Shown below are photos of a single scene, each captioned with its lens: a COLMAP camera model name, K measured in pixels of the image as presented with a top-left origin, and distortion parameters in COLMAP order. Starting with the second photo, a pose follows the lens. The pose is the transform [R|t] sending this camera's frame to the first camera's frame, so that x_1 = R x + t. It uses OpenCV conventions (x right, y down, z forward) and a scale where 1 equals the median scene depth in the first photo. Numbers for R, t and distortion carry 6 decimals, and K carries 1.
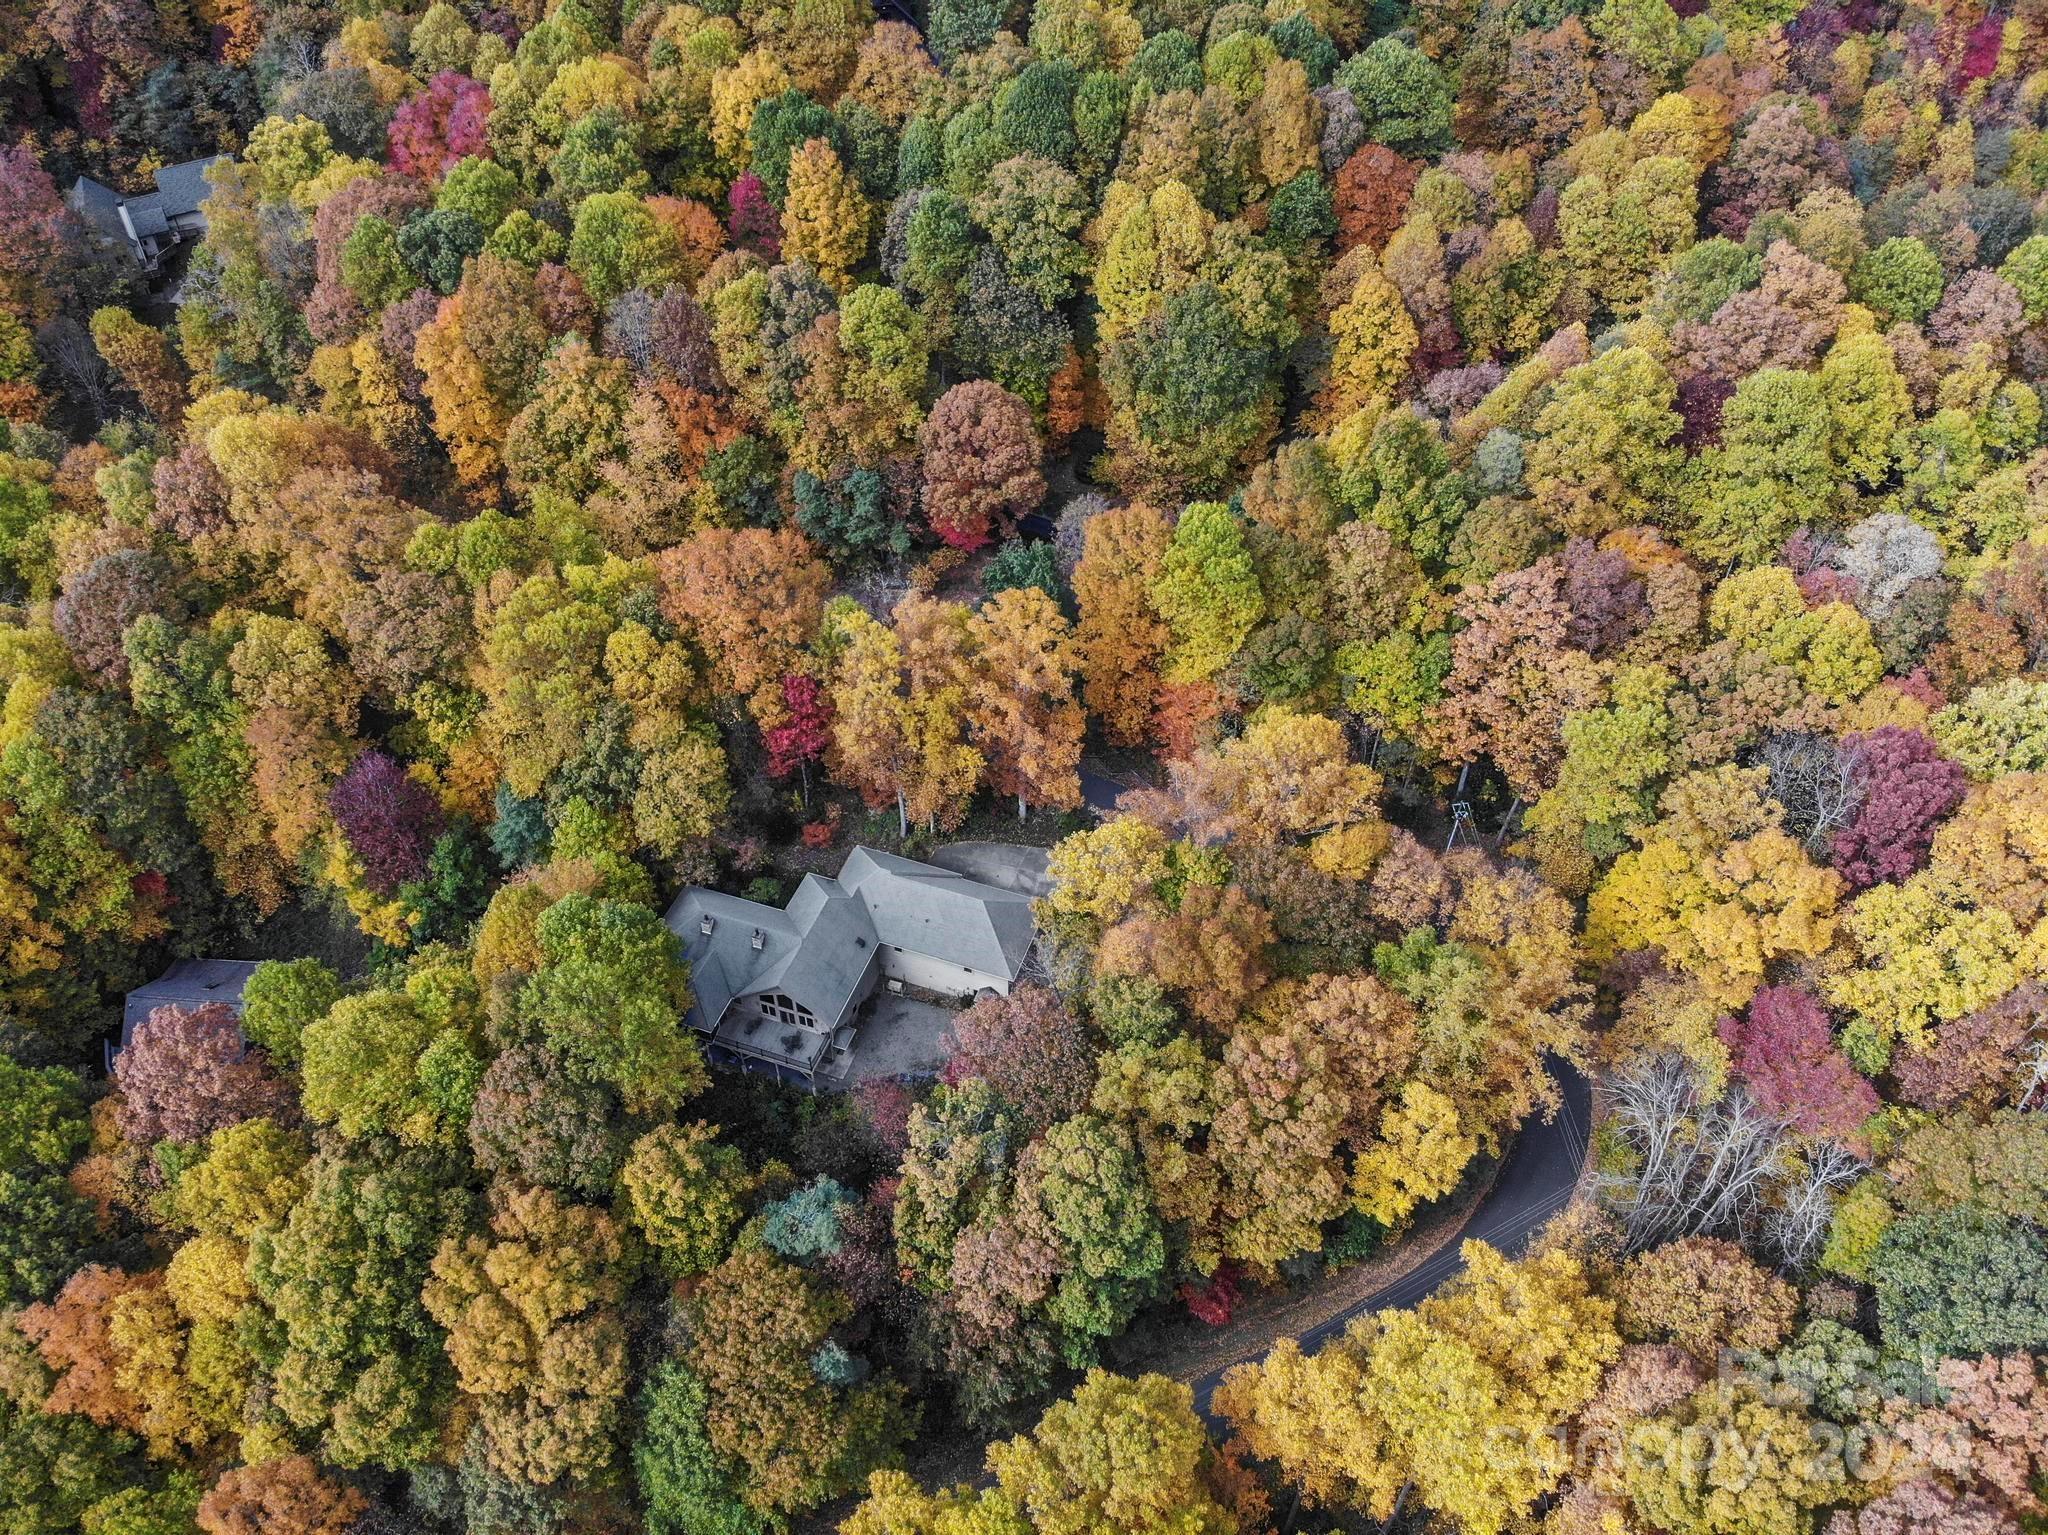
lens RADIAL K [[1504.3, 0, 1035.6], [0, 1504.3, 767.8], [0, 0, 1]] dist [0.039363, -0.127475]
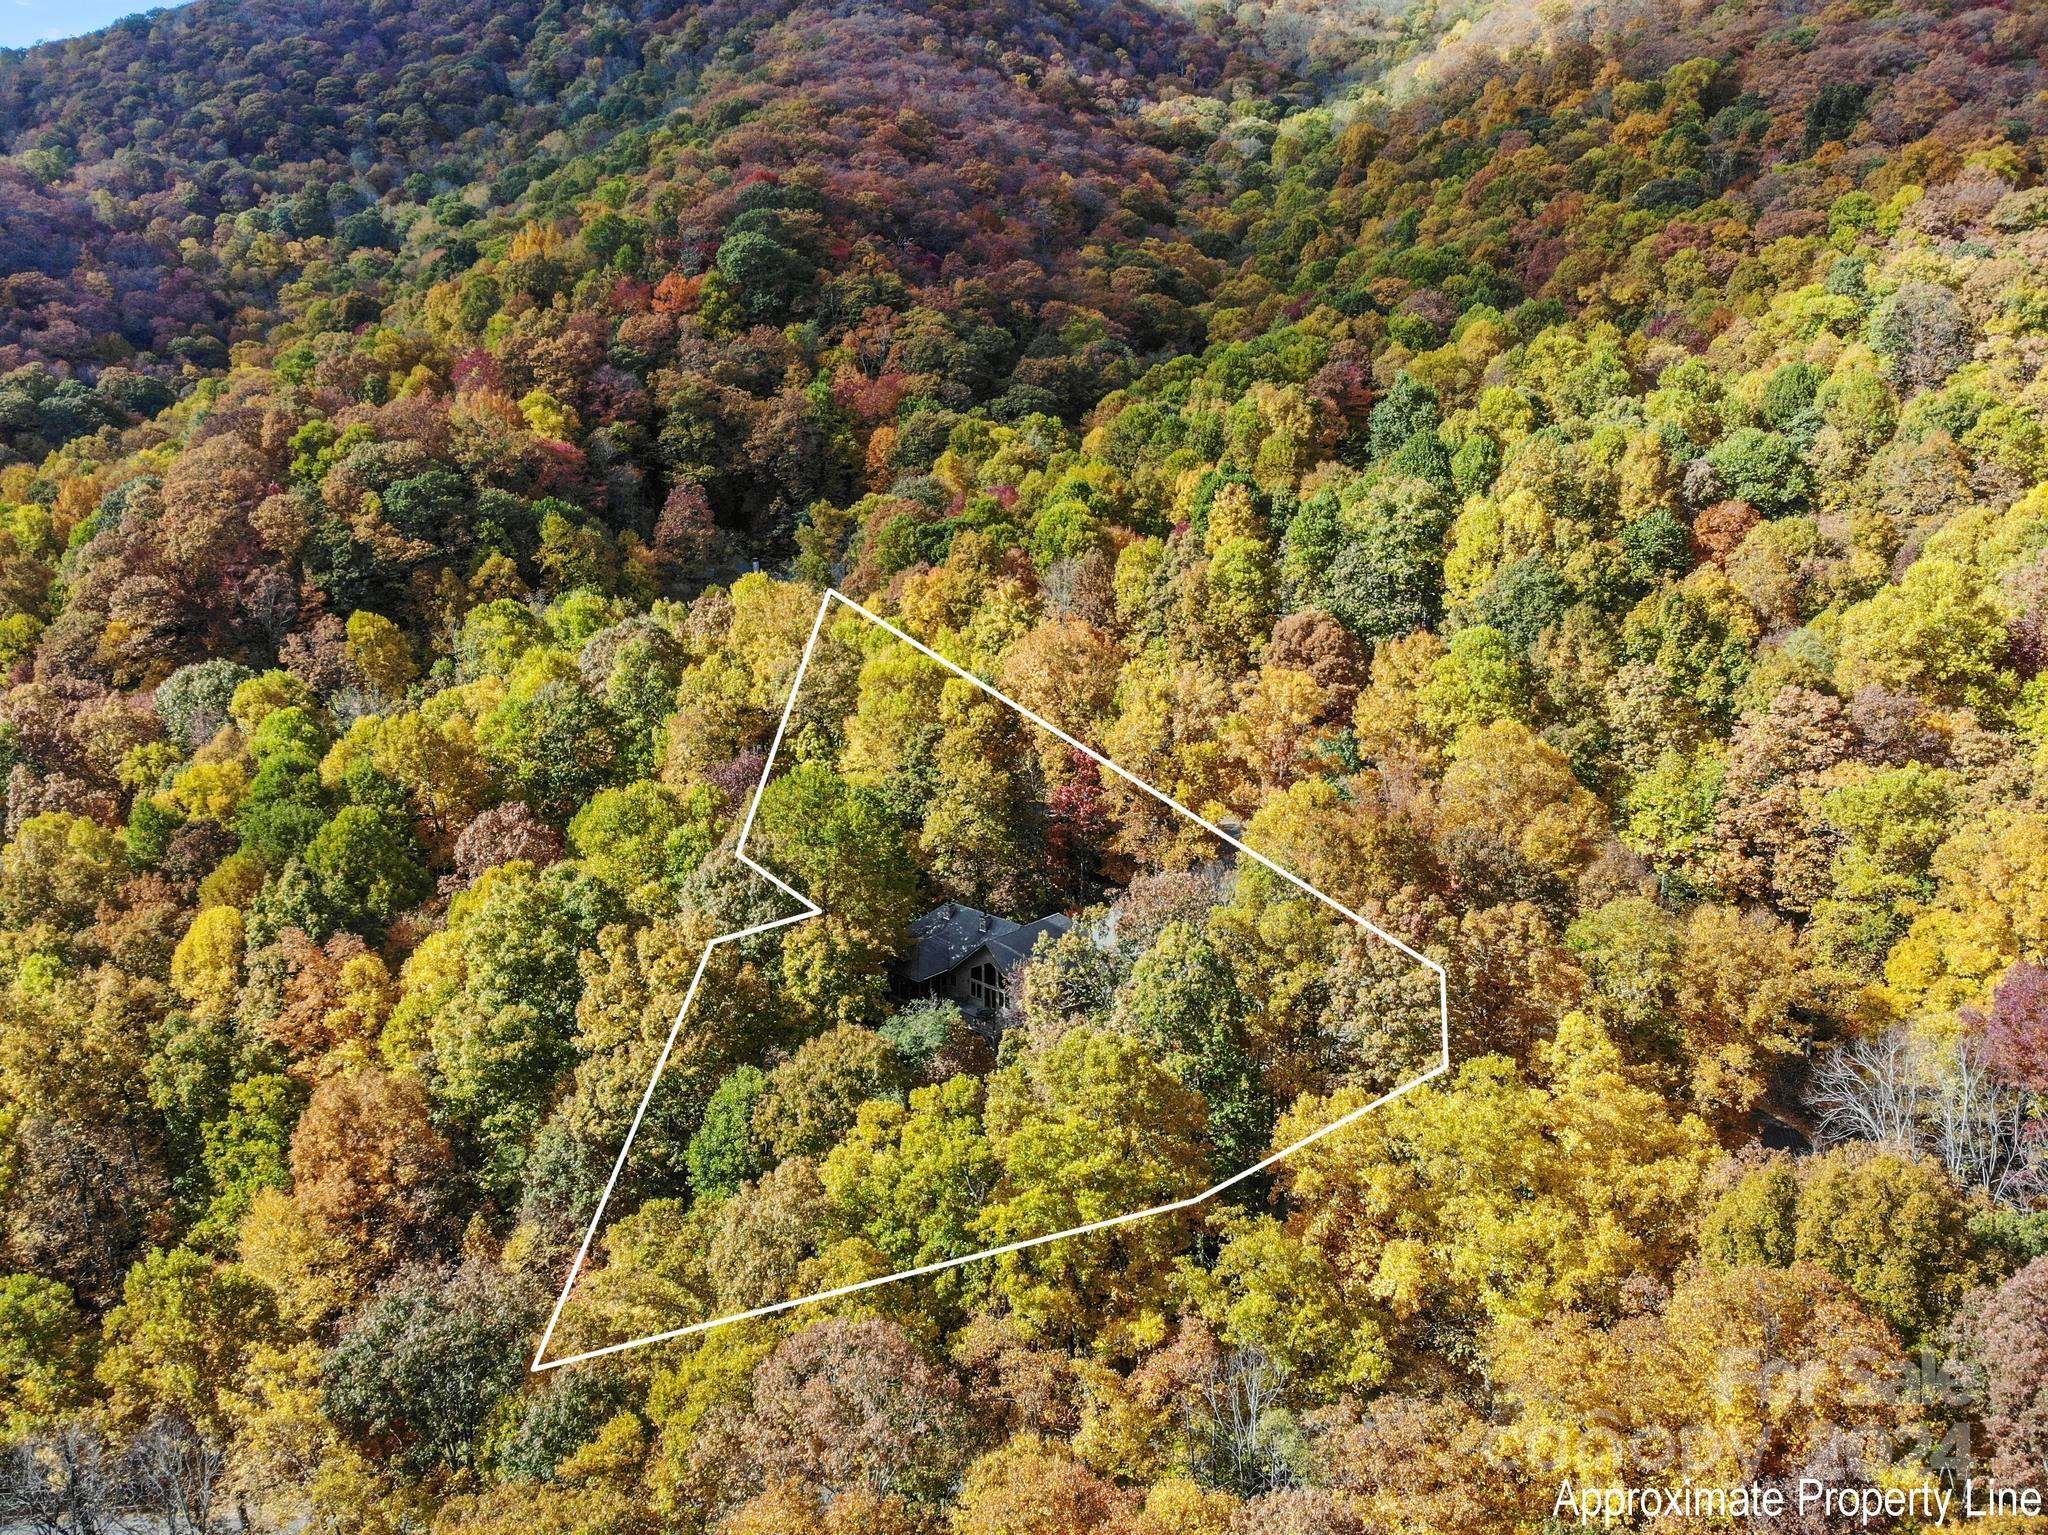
lens RADIAL K [[1497.5, 0, 1024.0], [0, 1497.5, 767.5], [0, 0, 1]] dist [0.115110, -0.273473]
pose [[0.915869, 0.090118, -0.391232, 0.242721], [-0.280805, 0.840255, -0.463811, 0.493577], [0.286937, 0.534650, 0.794869, 0.091127]]
